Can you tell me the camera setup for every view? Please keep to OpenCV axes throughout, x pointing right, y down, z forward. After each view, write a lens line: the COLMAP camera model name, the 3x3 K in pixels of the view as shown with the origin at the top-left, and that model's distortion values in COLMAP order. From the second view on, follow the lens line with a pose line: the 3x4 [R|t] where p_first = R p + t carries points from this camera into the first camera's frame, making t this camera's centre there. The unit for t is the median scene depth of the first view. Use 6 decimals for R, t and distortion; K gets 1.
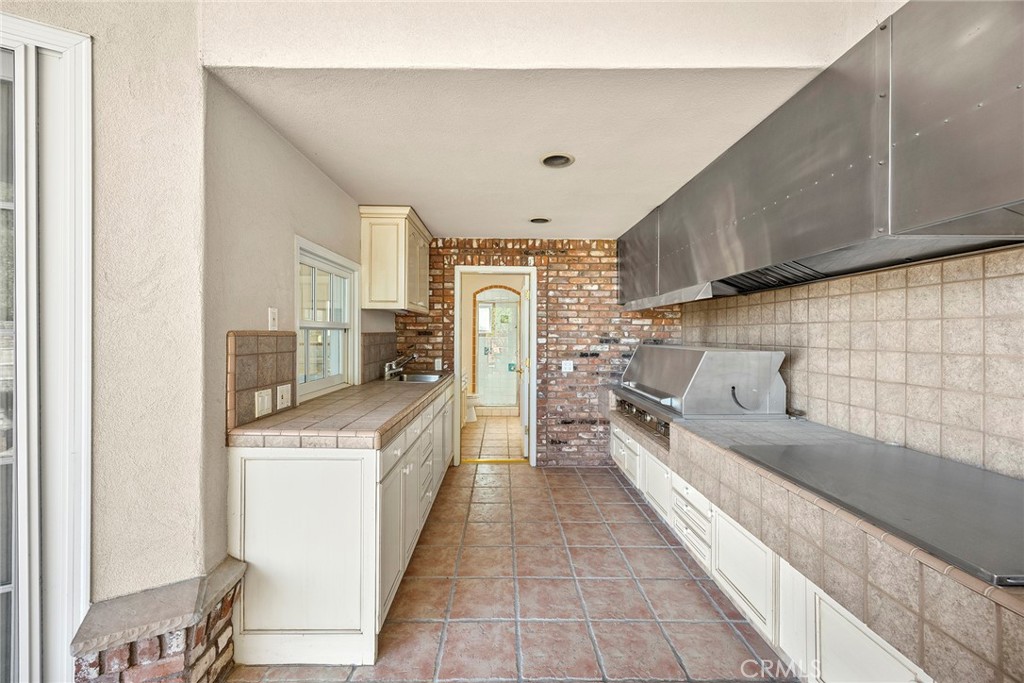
lens RADIAL K [[396.0, 0, 503.1], [0, 396.0, 334.8], [0, 0, 1]] dist [-0.002981, -0.000223]
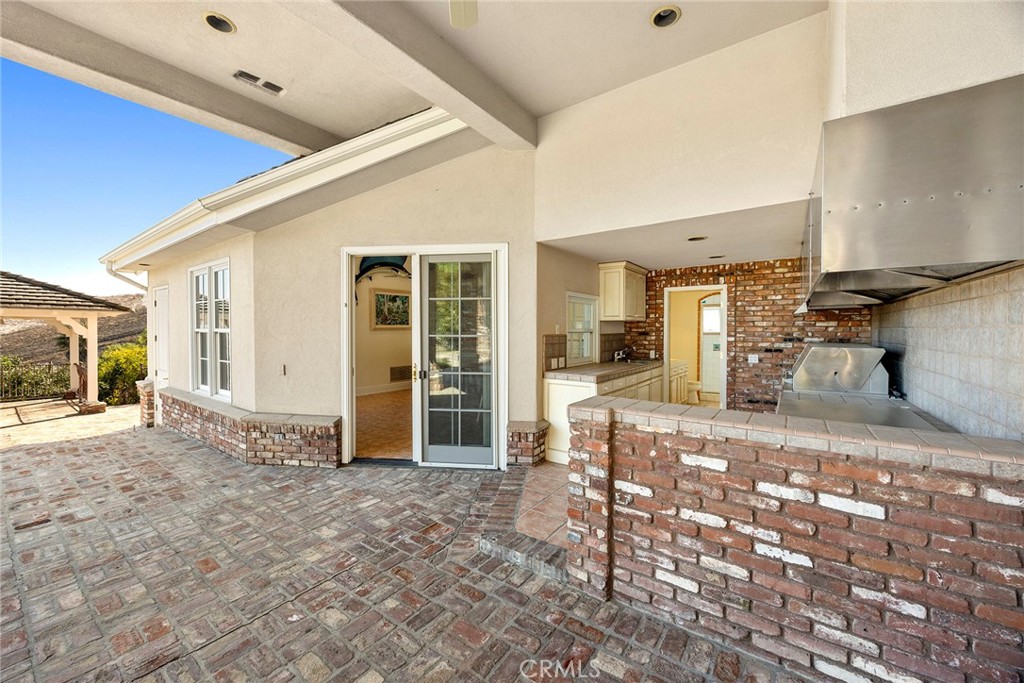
lens RADIAL K [[396.0, 0, 510.7], [0, 396.0, 338.0], [0, 0, 1]] dist [-0.002981, -0.000223]
pose [[0.805523, 0.005714, -0.592537, 0.292506], [0.004243, 0.999872, 0.015411, -0.012792], [0.592549, -0.014928, 0.805396, -0.528171]]
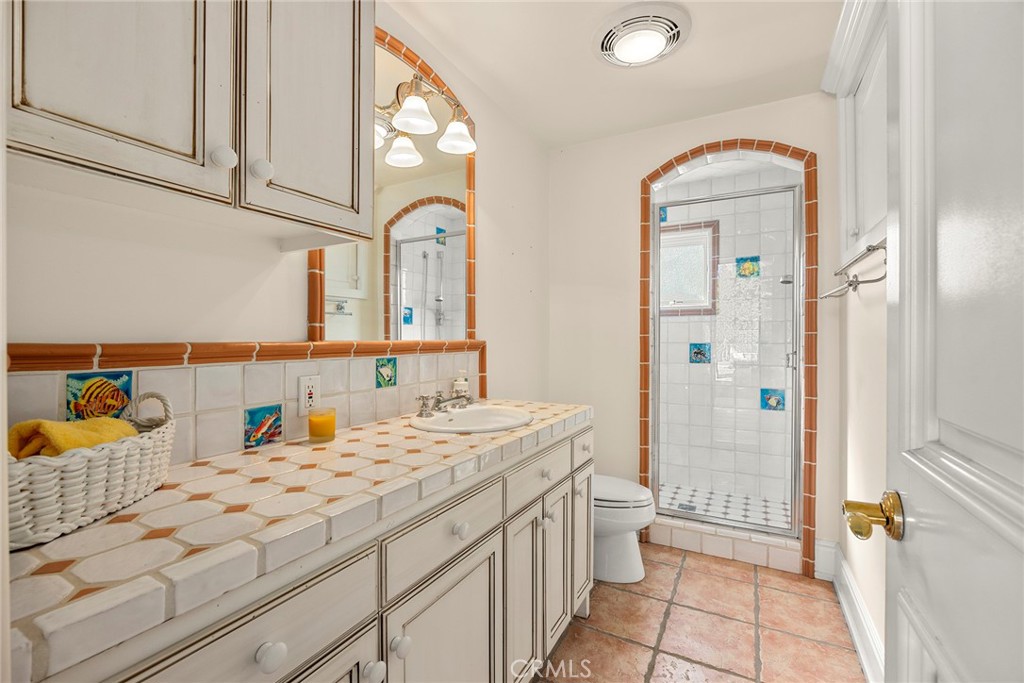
lens RADIAL K [[447.9, 0, 515.0], [0, 447.9, 340.7], [0, 0, 1]] dist [-0.001371, -0.000055]
pose [[0.881333, -0.000559, -0.472495, 0.016403], [0.001793, 0.999996, 0.002161, 0.050020], [0.472492, -0.002752, 0.881331, 0.966057]]
